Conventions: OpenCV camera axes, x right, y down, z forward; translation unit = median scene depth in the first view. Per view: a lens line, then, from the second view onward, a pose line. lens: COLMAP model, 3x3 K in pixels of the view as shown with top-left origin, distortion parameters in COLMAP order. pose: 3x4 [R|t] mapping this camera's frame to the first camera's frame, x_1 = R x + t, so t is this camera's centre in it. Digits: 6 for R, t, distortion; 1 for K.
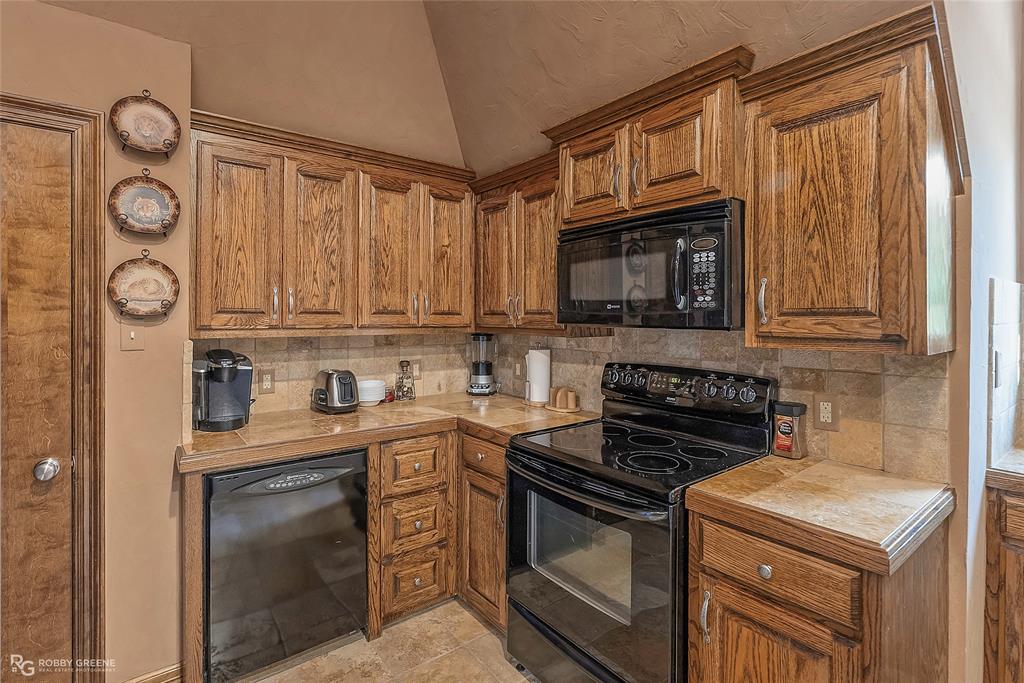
lens RADIAL K [[471.3, 0, 491.2], [0, 471.3, 310.7], [0, 0, 1]] dist [-0.008583, 0.000059]
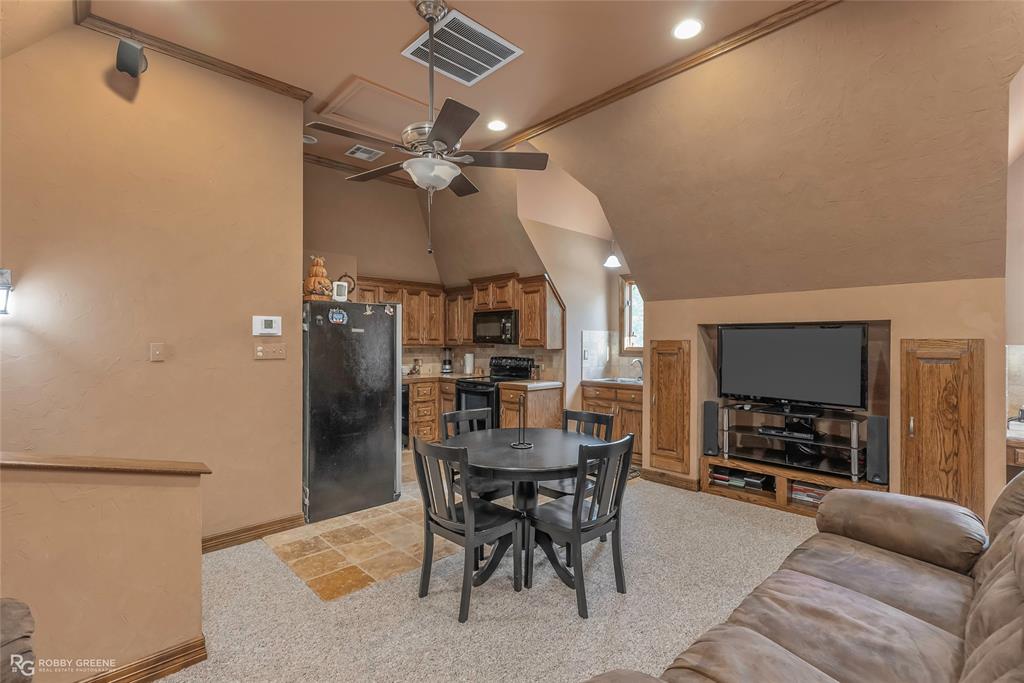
lens RADIAL K [[471.3, 0, 513.9], [0, 471.3, 336.2], [0, 0, 1]] dist [-0.008583, 0.000059]
pose [[0.991600, 0.001087, 0.129340, 0.009699], [-0.000920, 0.999999, -0.001353, -0.013018], [-0.129342, 0.001222, 0.991599, -1.925104]]
